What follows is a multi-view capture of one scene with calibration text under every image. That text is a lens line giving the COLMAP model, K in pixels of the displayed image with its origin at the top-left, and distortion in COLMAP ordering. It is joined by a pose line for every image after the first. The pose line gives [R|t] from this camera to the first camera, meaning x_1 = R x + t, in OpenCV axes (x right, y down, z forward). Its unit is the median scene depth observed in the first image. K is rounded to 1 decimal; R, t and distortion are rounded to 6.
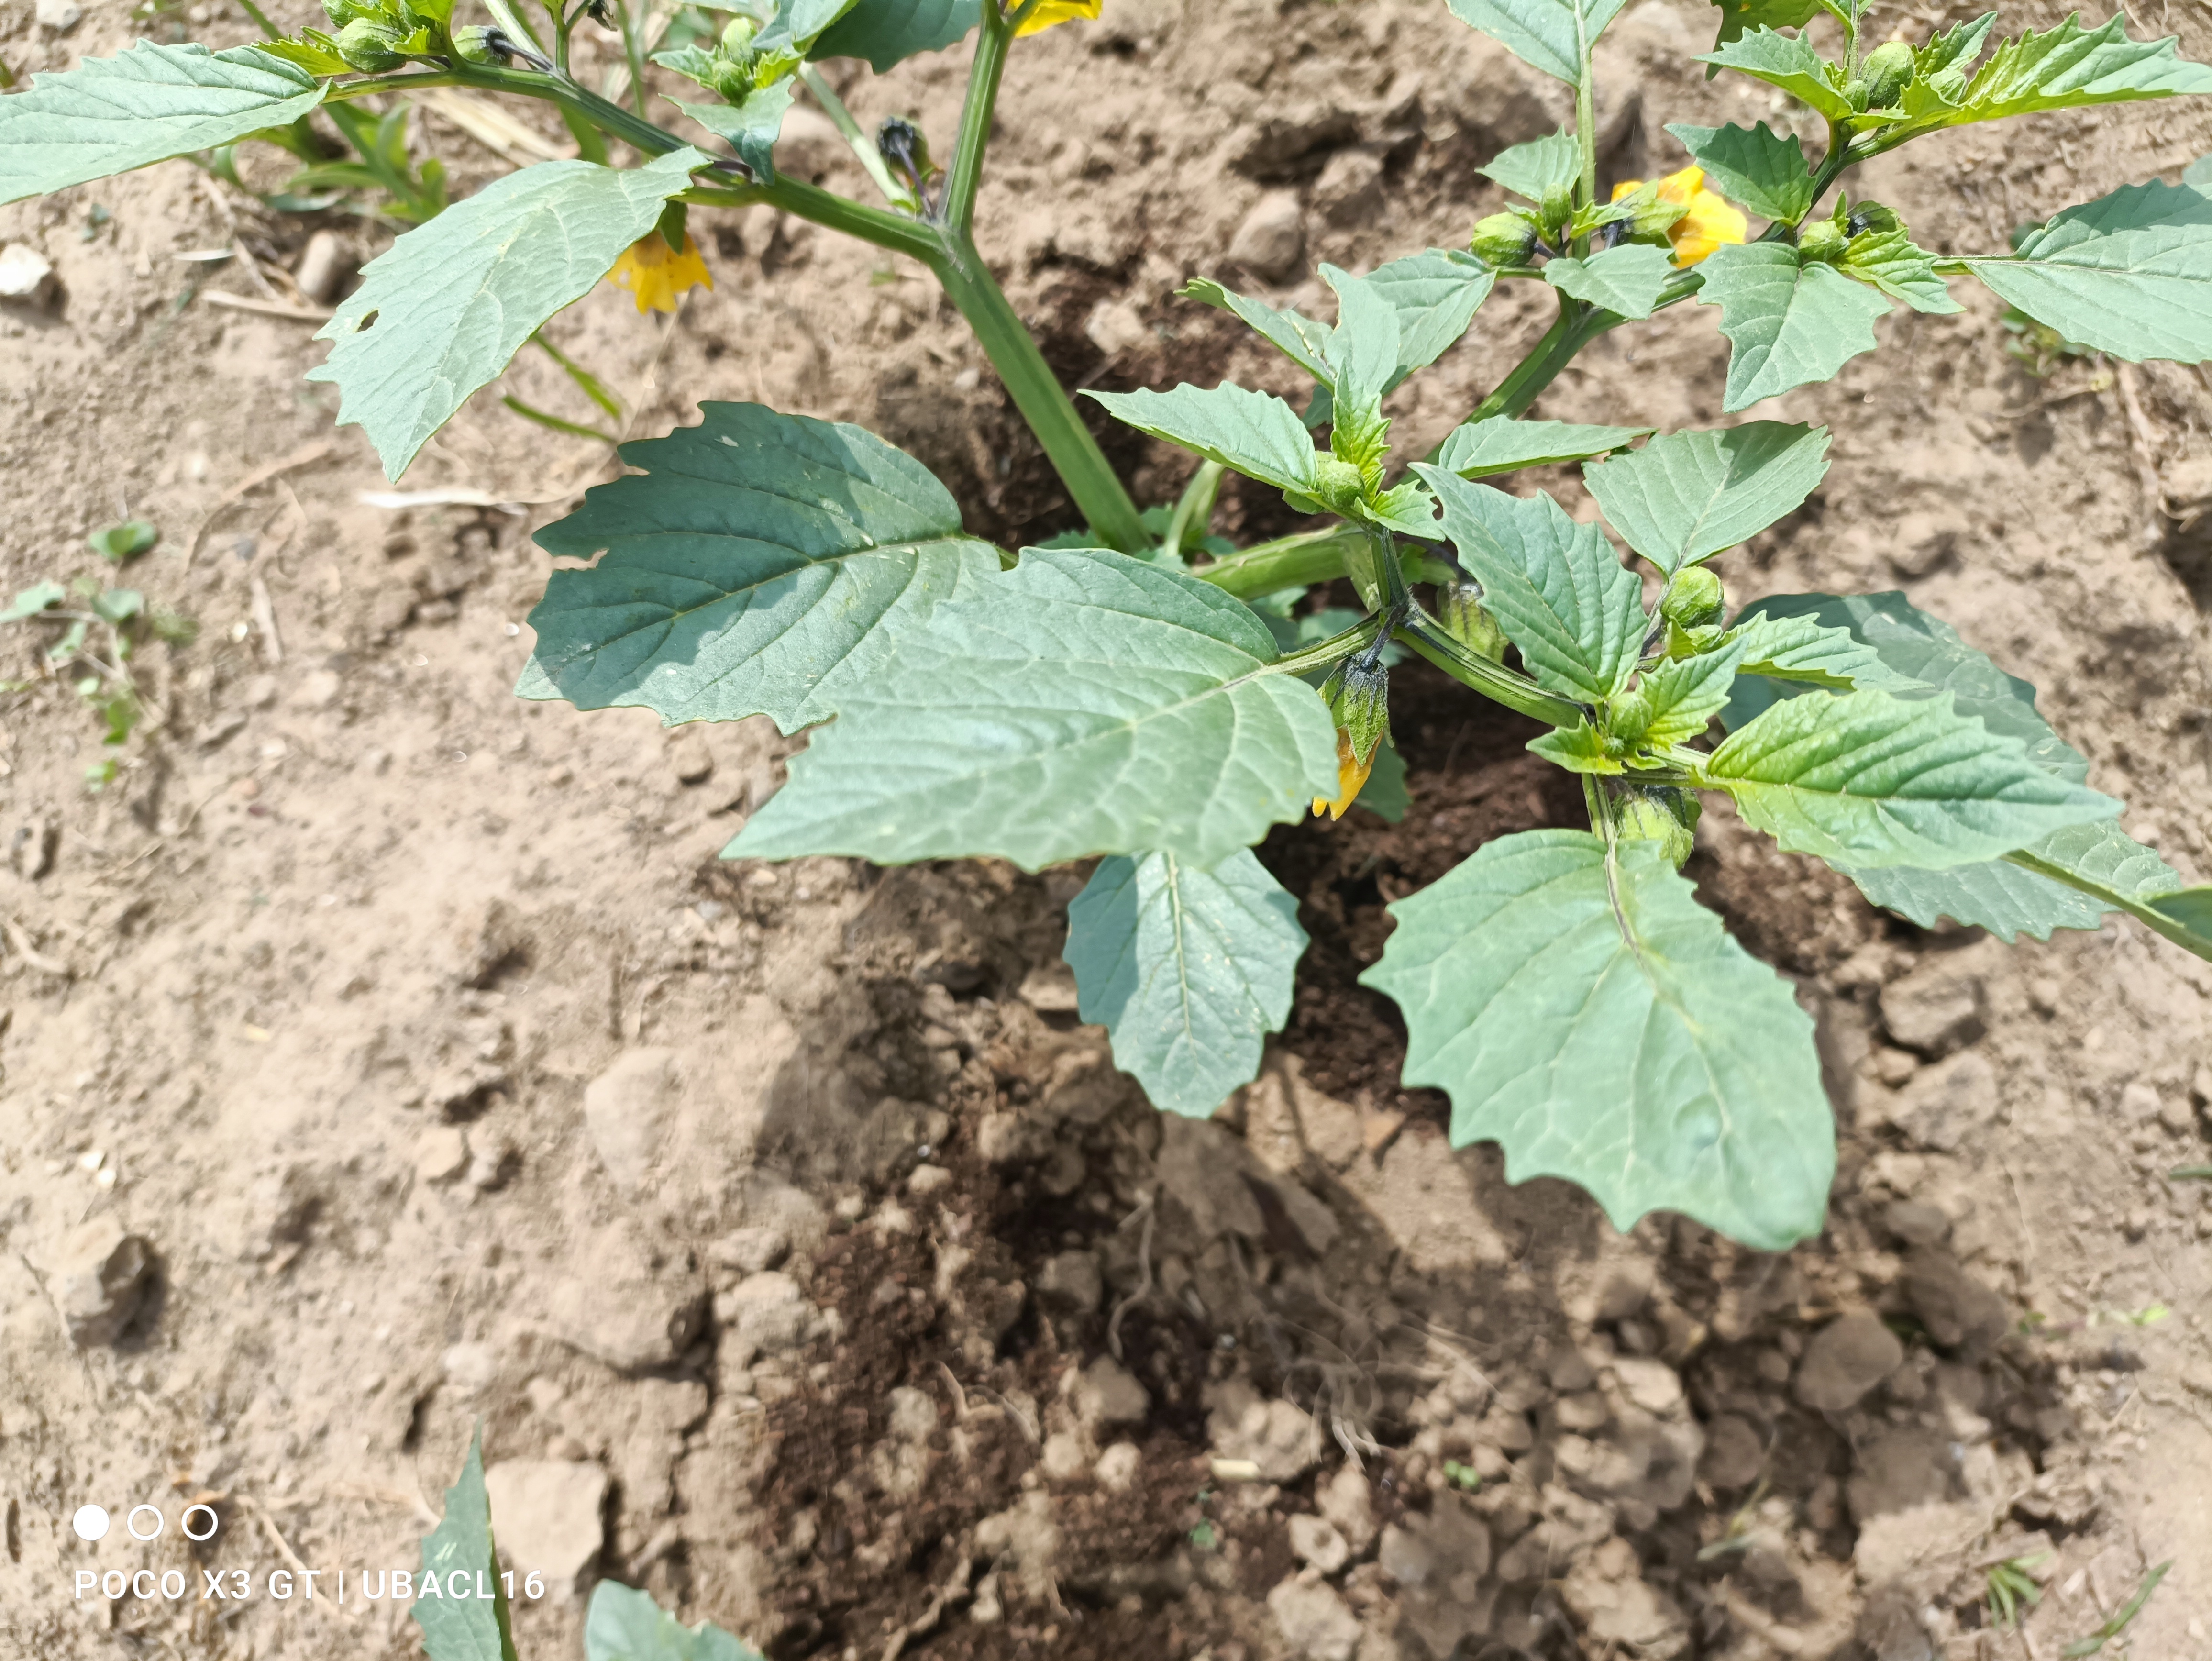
lens RADIAL K [[1683.0, 0, 1106.0], [0, 1683.0, 830.5], [0, 0, 1]] dist [0.039388, -0.054146]
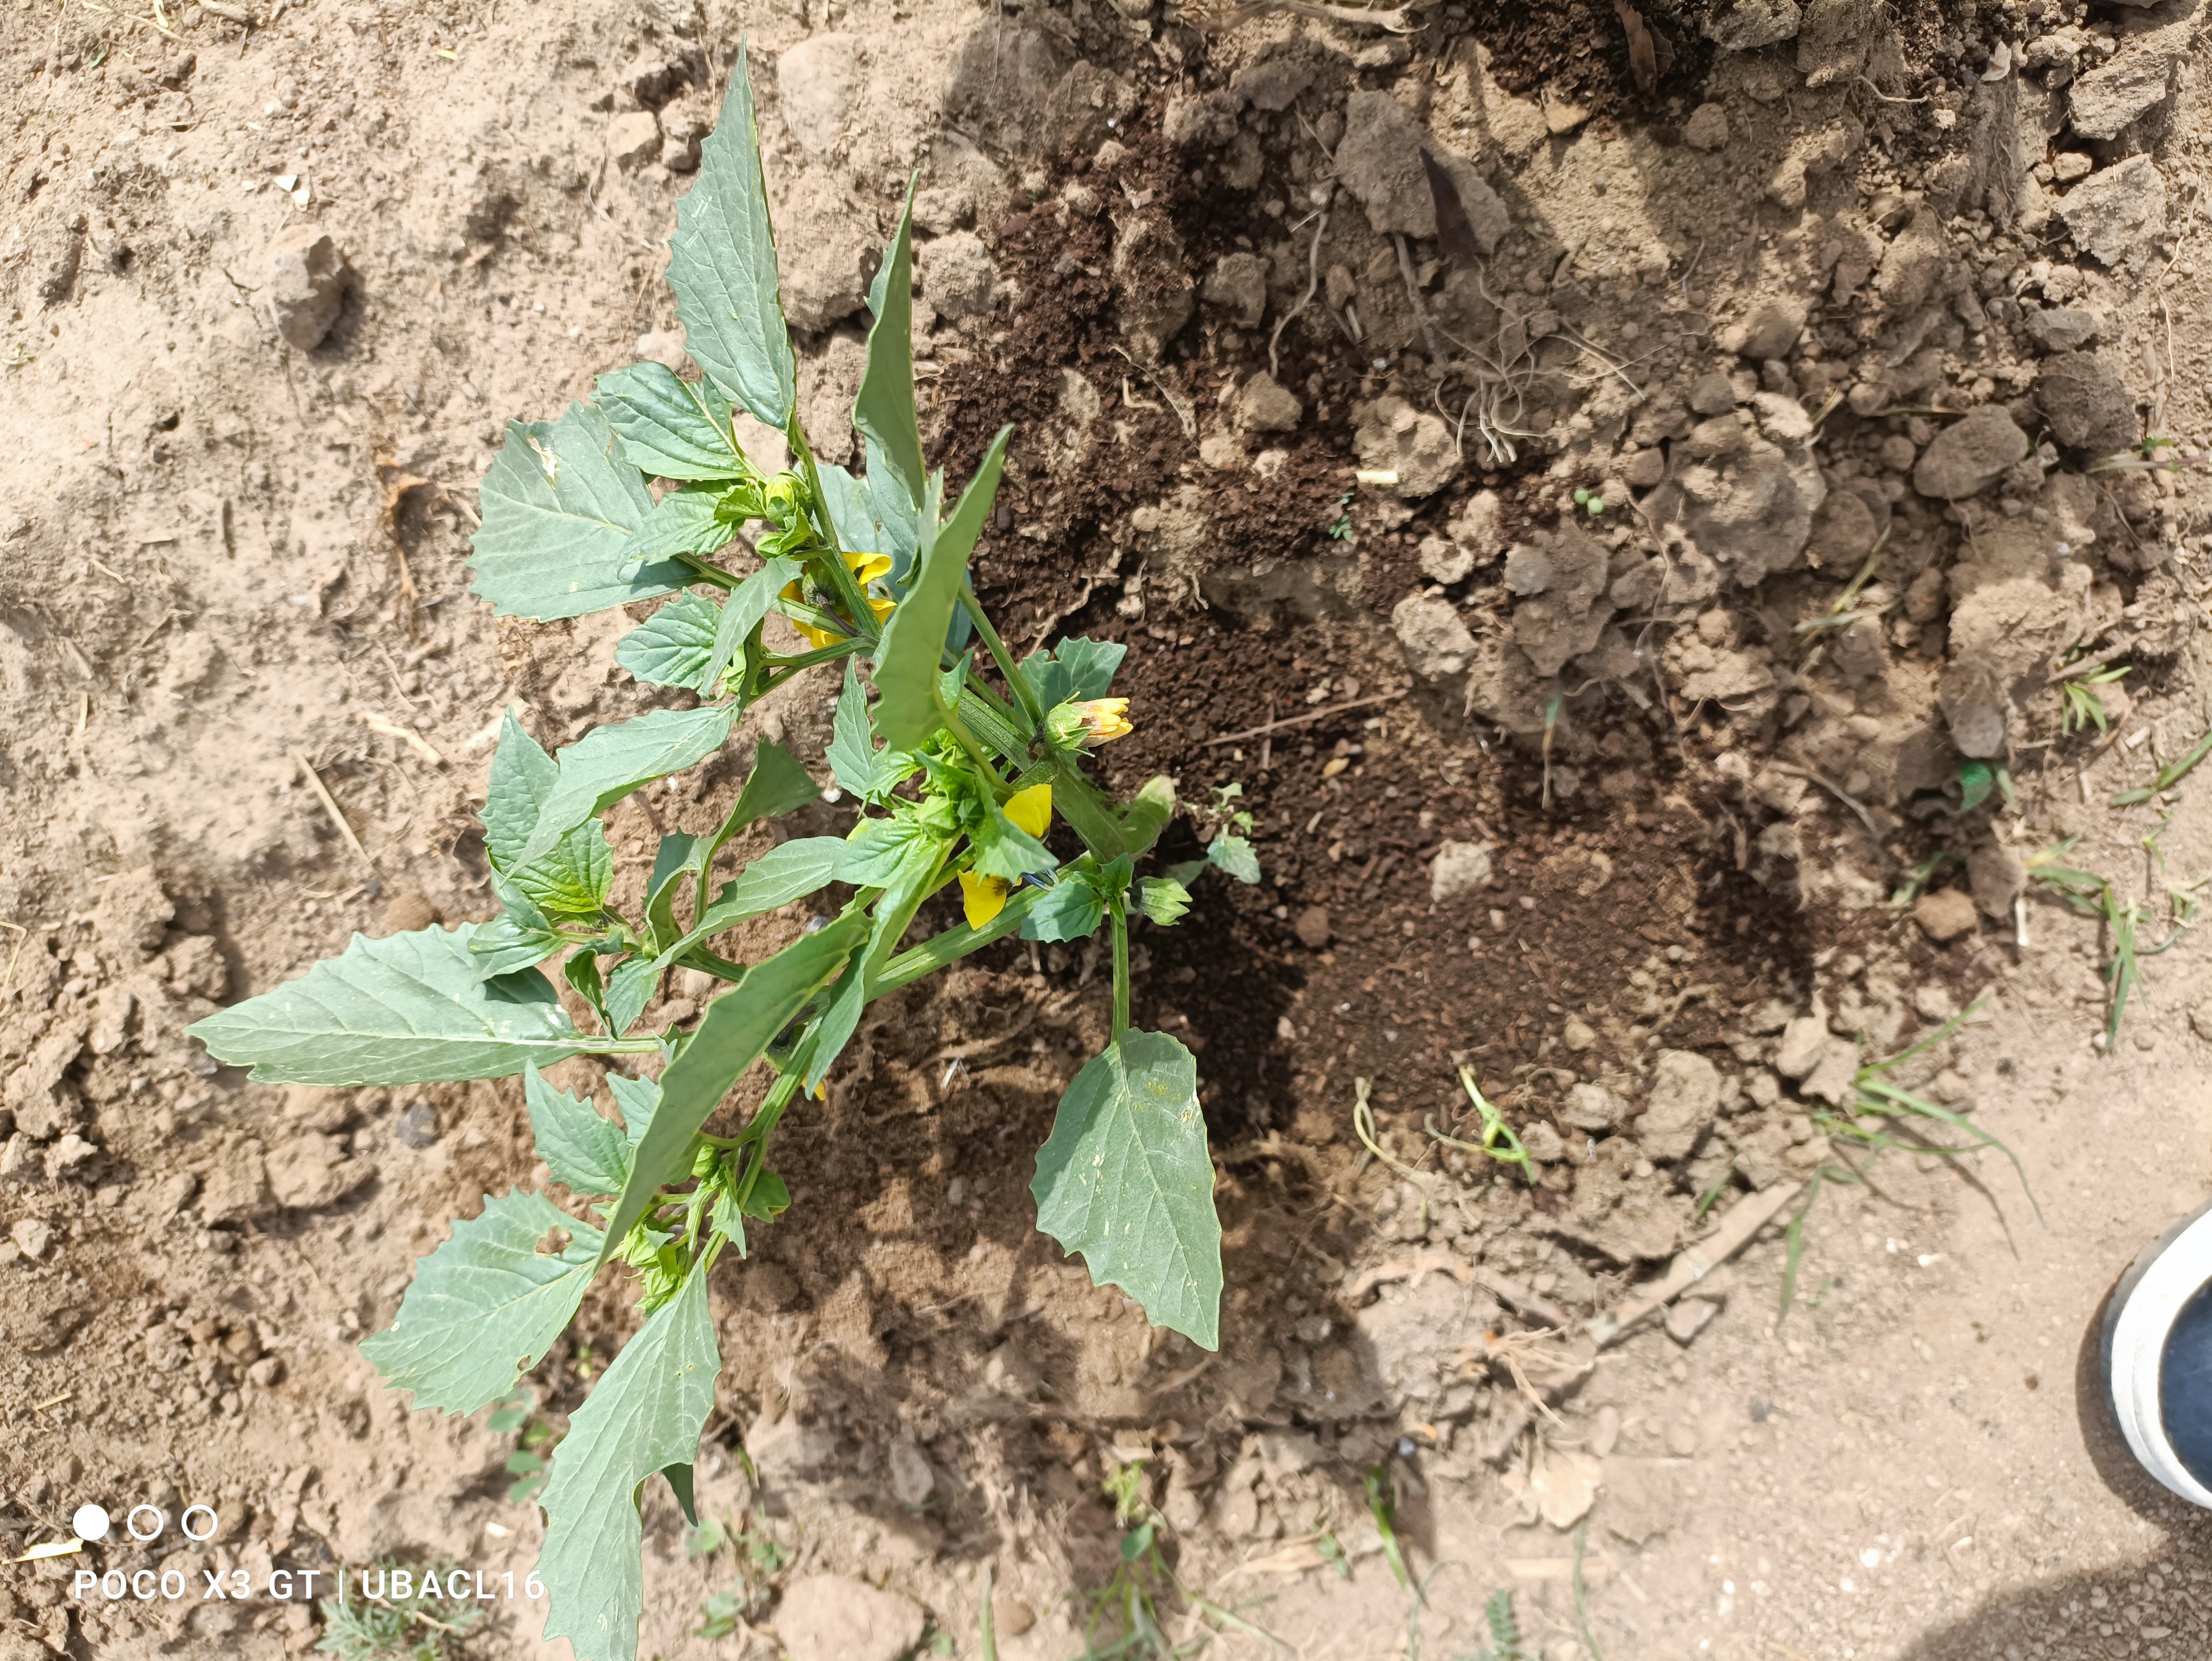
lens RADIAL K [[1683.0, 0, 1106.0], [0, 1683.0, 830.5], [0, 0, 1]] dist [0.039388, -0.054146]
pose [[0.996648, 0.078834, -0.021849, -0.052915], [-0.072234, 0.973432, 0.217285, 0.373883], [0.038398, -0.214979, 0.975864, -0.089366]]
